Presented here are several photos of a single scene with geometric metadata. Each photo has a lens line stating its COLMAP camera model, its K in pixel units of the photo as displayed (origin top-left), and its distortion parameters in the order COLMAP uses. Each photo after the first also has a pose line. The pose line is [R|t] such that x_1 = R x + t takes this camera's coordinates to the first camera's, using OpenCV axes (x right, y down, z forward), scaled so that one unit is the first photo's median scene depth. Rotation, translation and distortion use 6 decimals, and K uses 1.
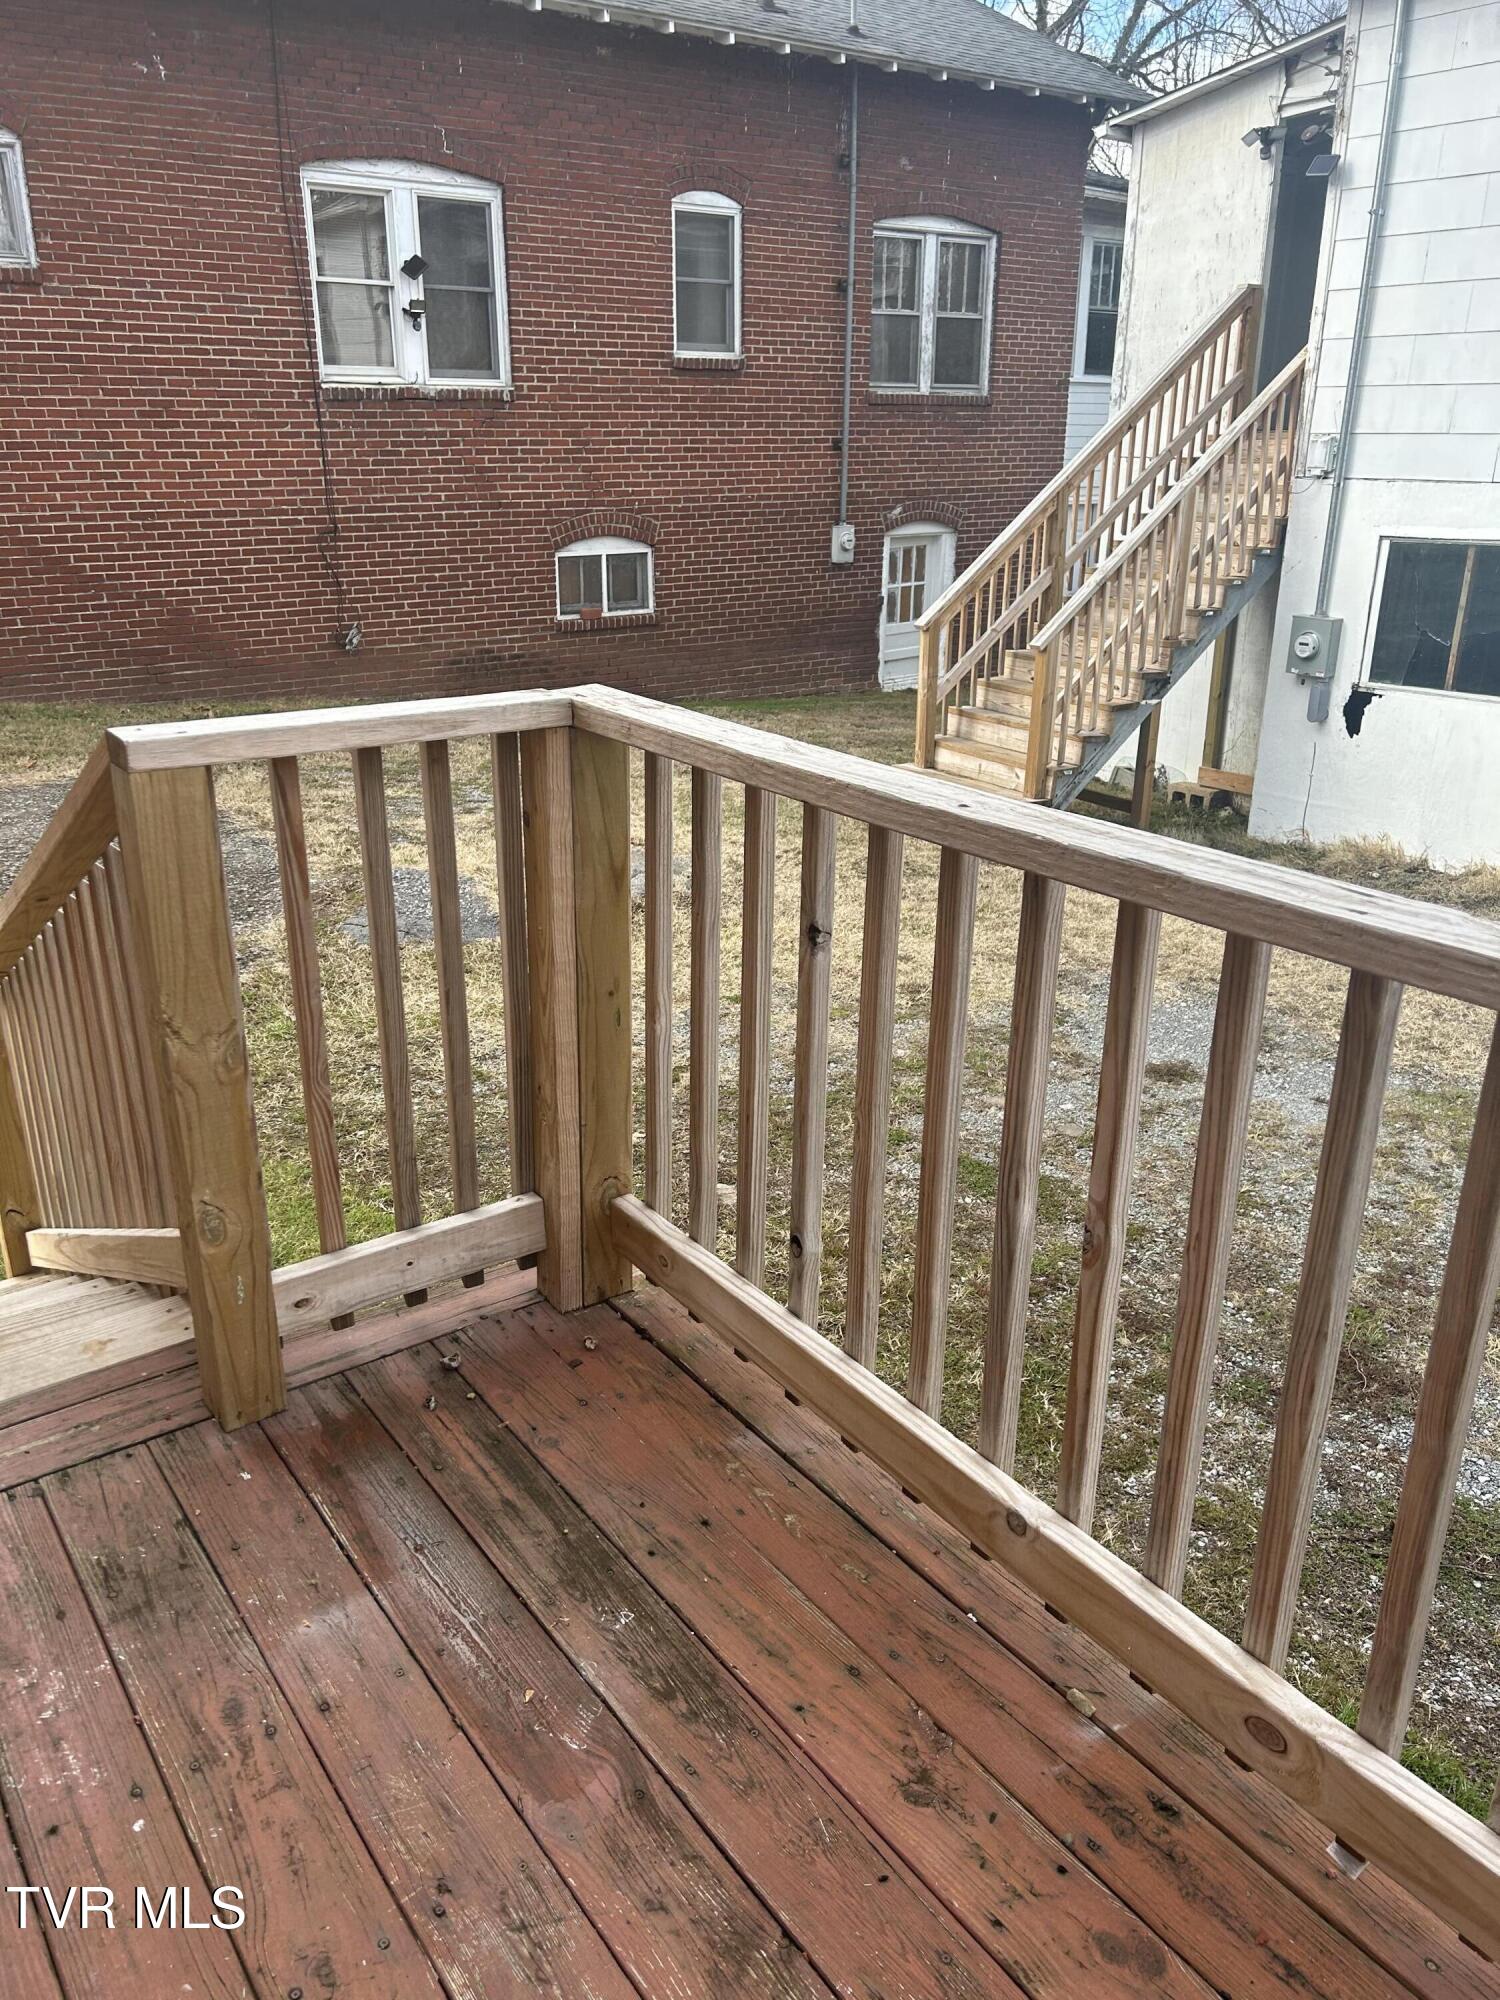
lens RADIAL K [[1520.3, 0, 761.9], [0, 1520.3, 1015.8], [0, 0, 1]] dist [0.056020, -0.060676]
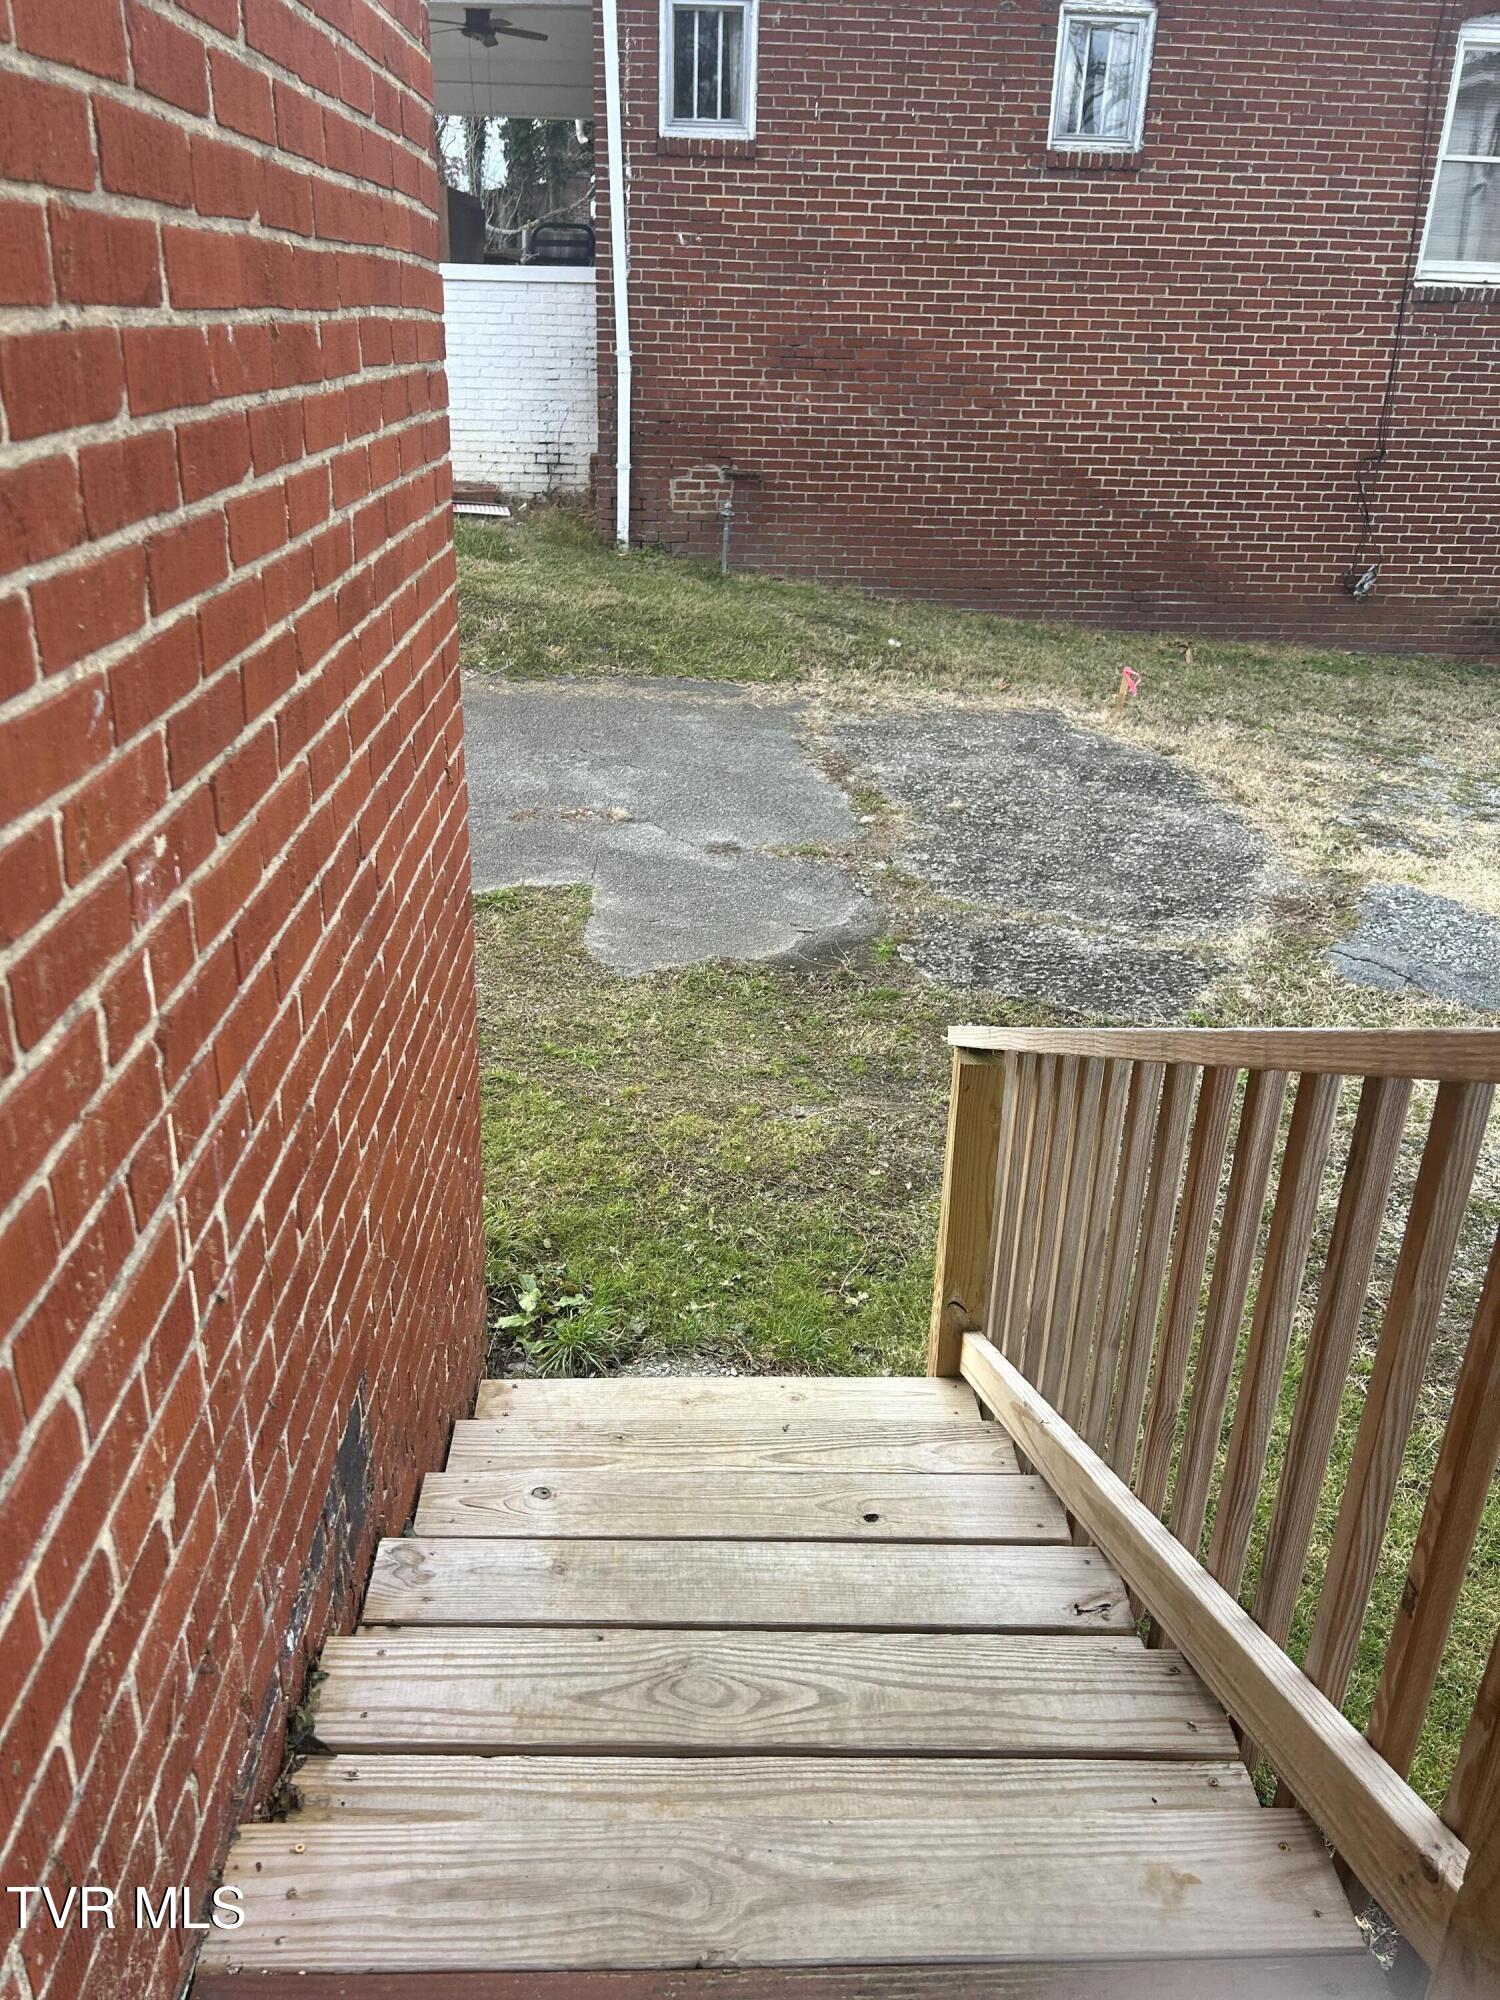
lens RADIAL K [[1520.3, 0, 734.0], [0, 1520.3, 1002.1], [0, 0, 1]] dist [0.056020, -0.060676]
pose [[0.830581, 0.247514, -0.498870, -0.080114], [-0.225845, 0.968539, 0.104526, -0.030405], [0.509047, 0.025850, 0.860351, 0.087517]]
